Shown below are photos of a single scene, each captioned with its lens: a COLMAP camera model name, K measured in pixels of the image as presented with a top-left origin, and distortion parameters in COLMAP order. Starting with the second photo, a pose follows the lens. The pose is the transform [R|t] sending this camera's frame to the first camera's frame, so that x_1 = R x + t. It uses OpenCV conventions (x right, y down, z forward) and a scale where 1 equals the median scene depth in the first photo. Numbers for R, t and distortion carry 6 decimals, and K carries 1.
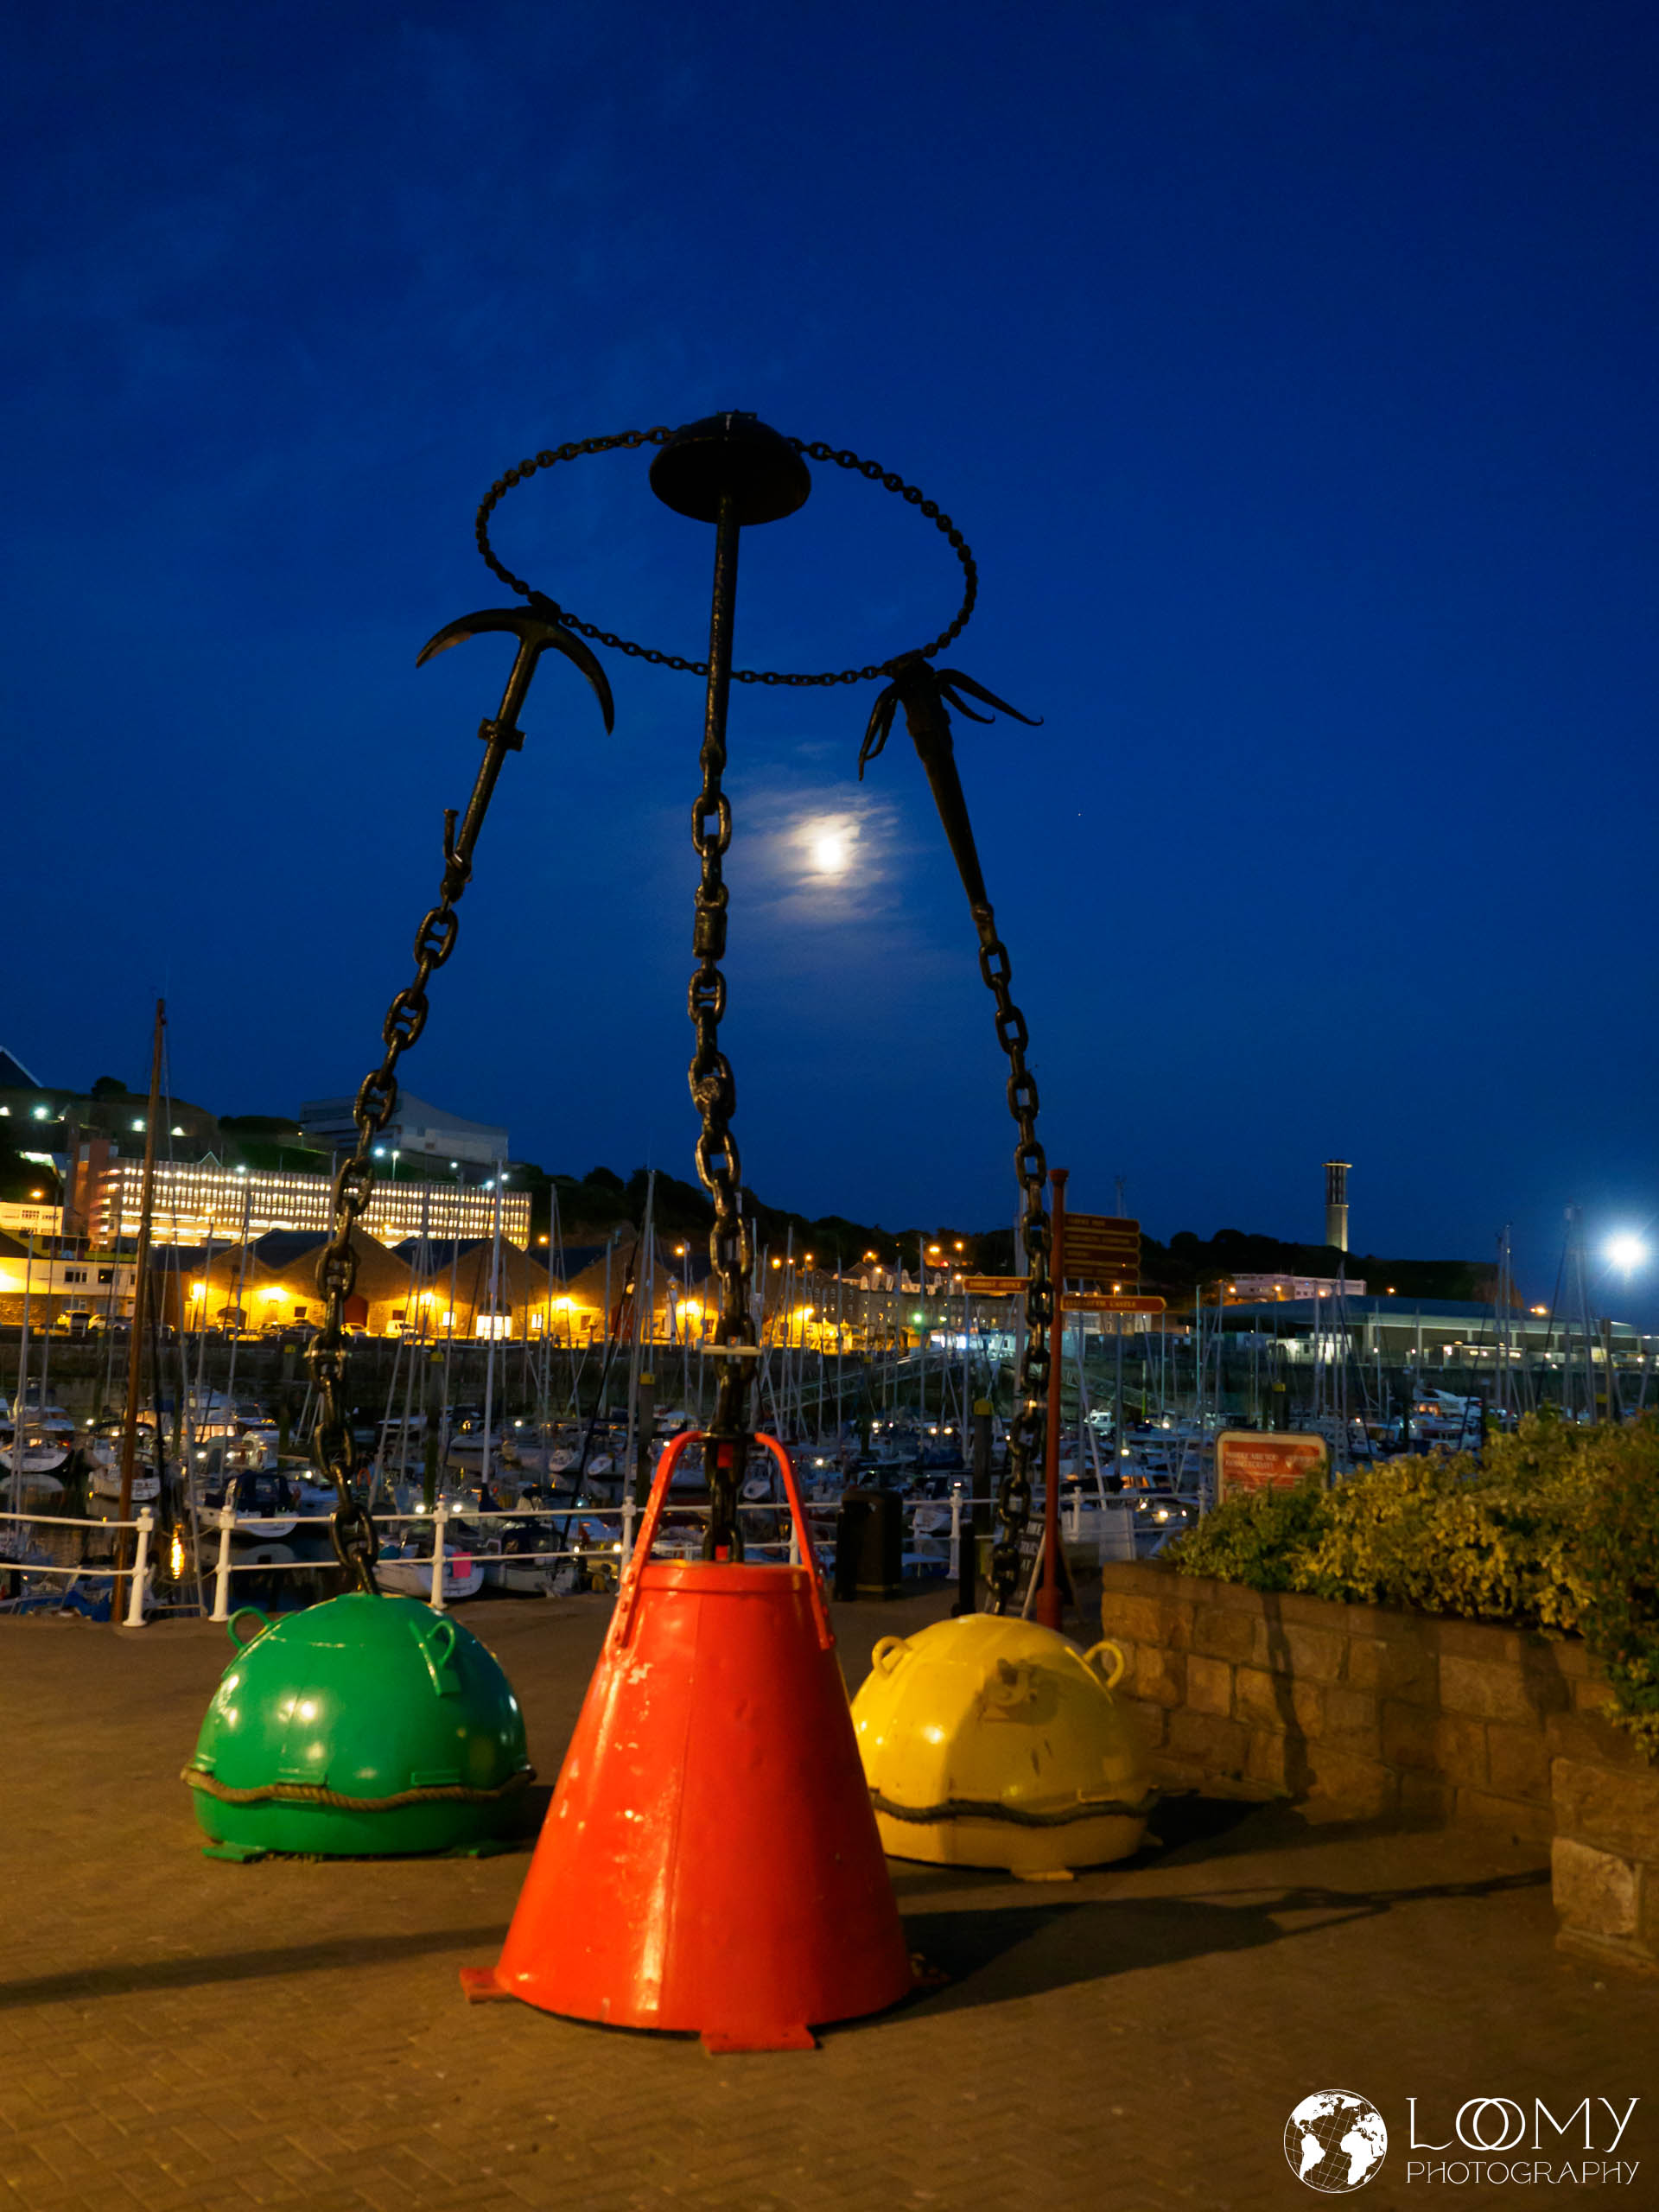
lens RADIAL K [[1878.2, 0, 823.1], [0, 1878.2, 1120.4], [0, 0, 1]] dist [-0.000239, 0.022787]
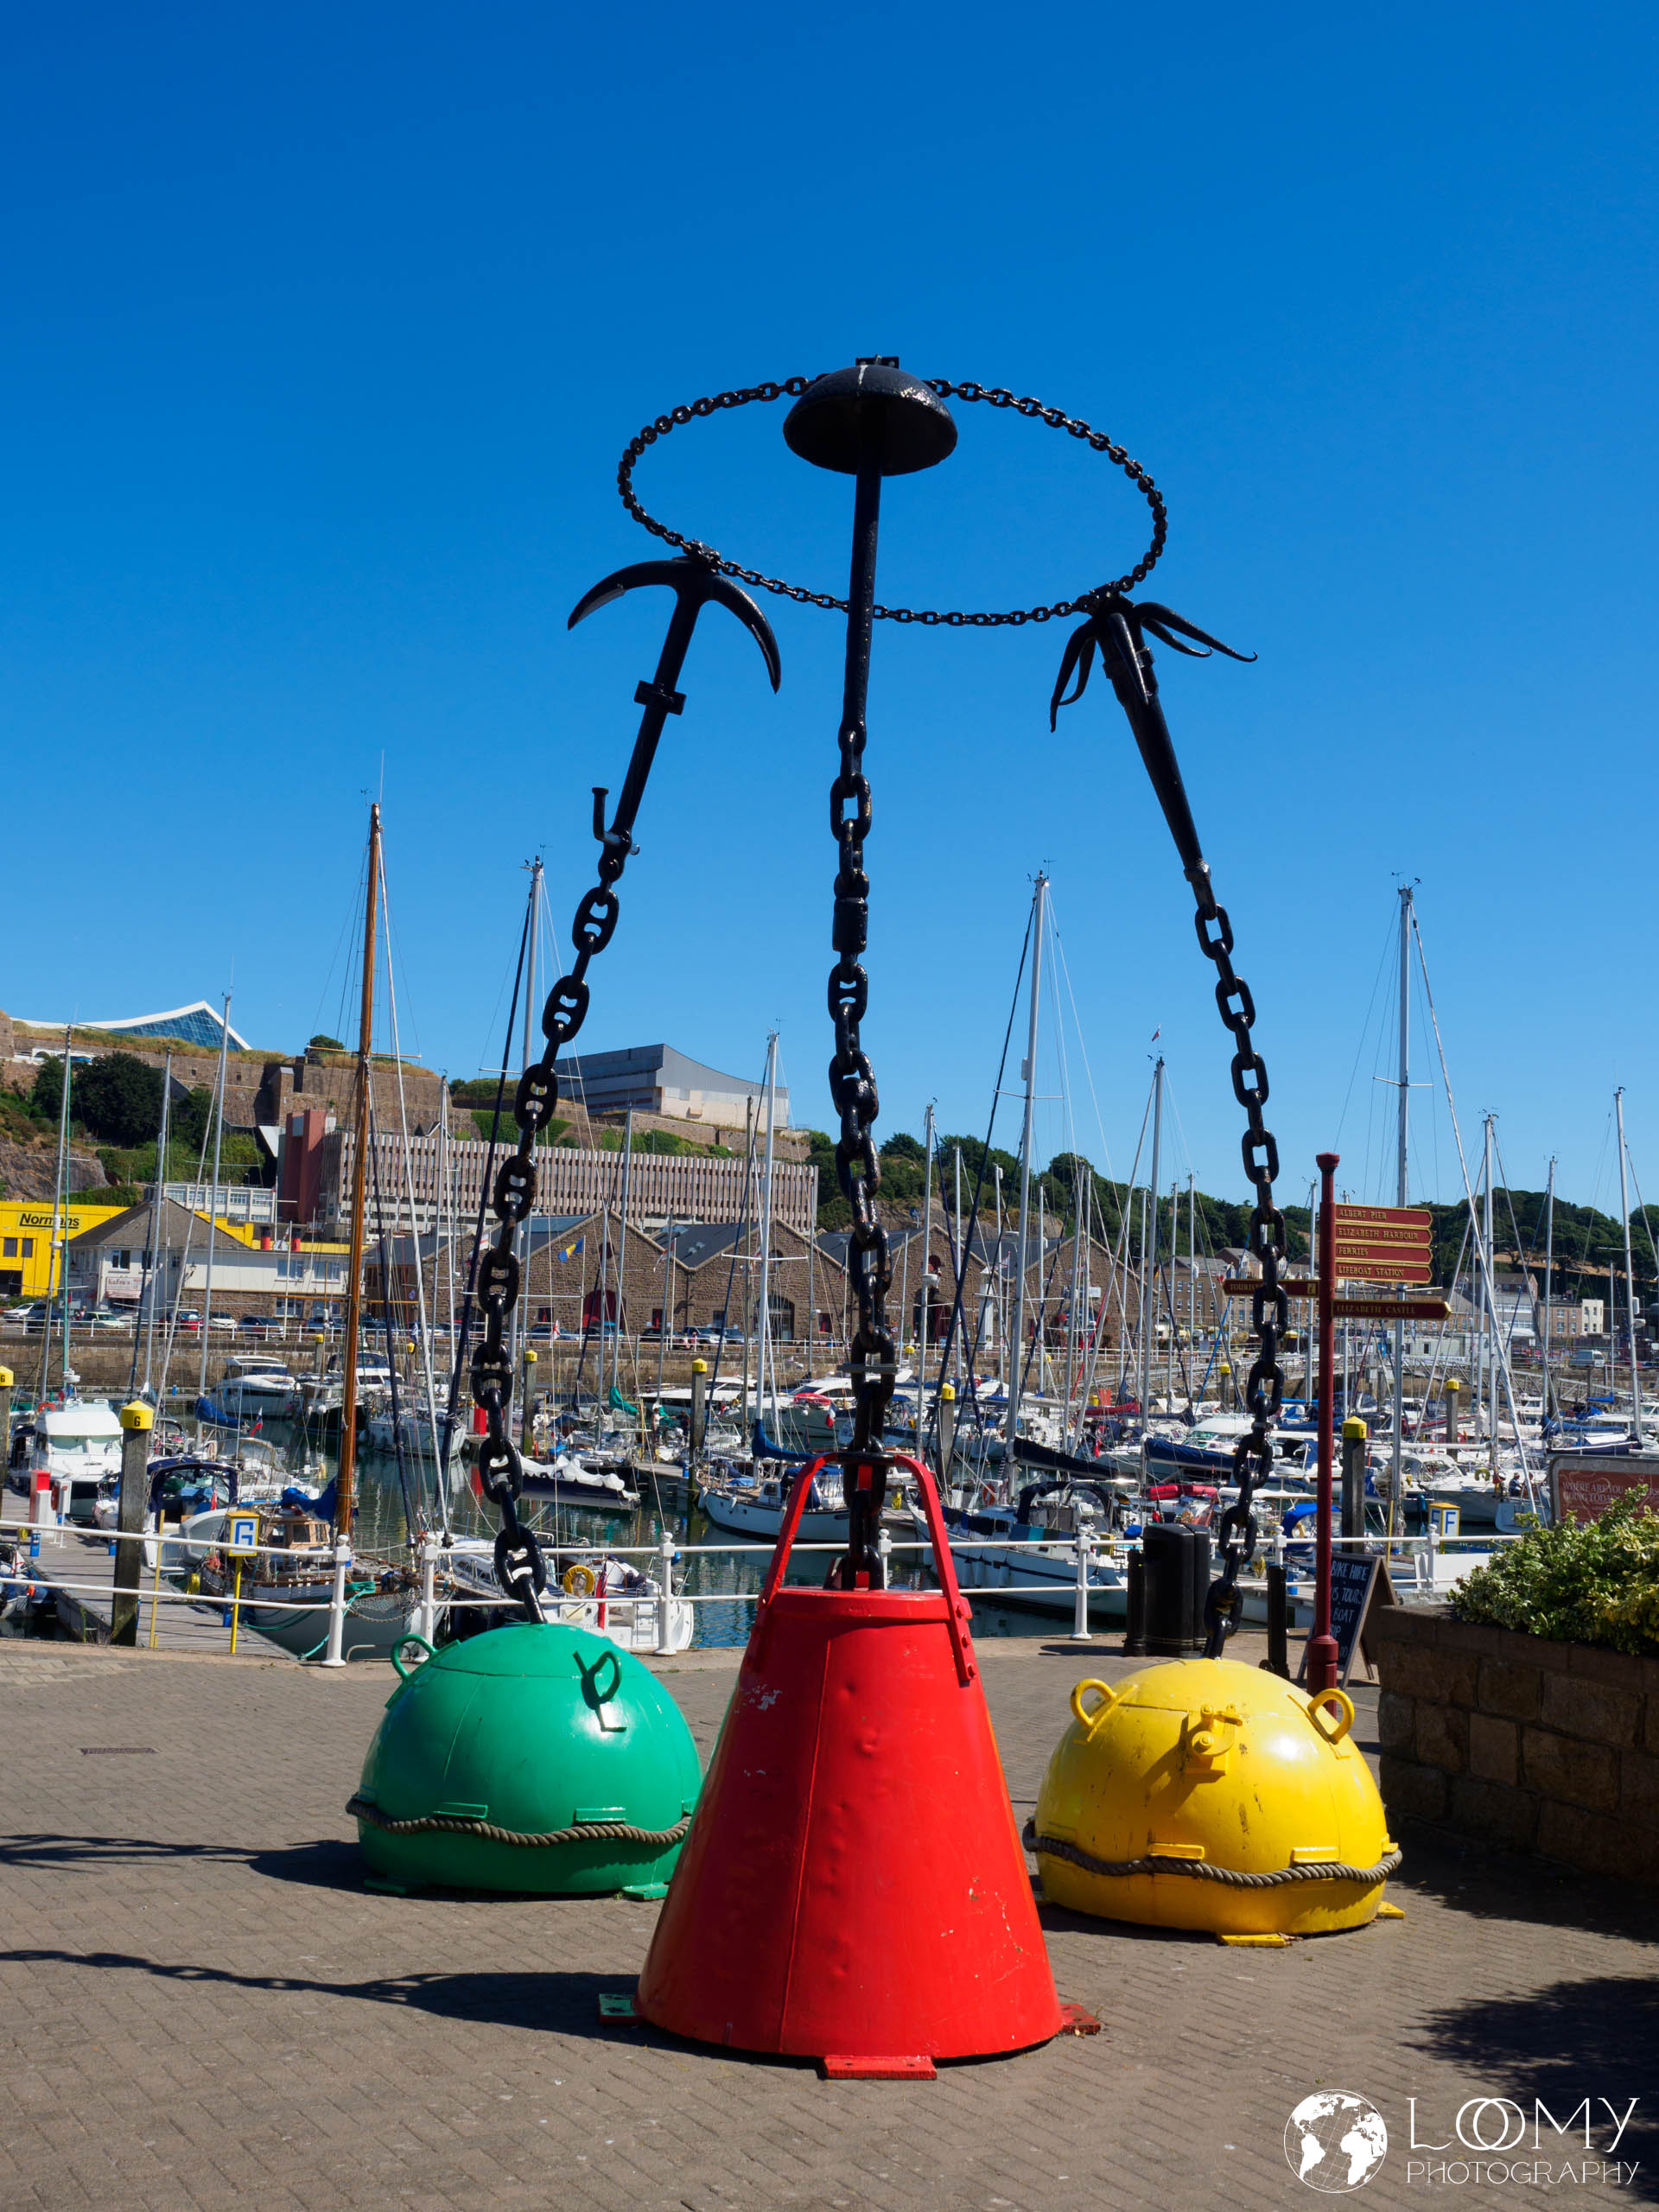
lens RADIAL K [[2316.5, 0, 850.5], [0, 2316.5, 1100.5], [0, 0, 1]] dist [-0.028188, 0.000000]
pose [[0.989626, -0.016785, -0.142684, 0.078573], [0.018508, 0.999771, 0.010751, -0.018341], [0.142471, -0.013281, 0.989710, -0.108293]]
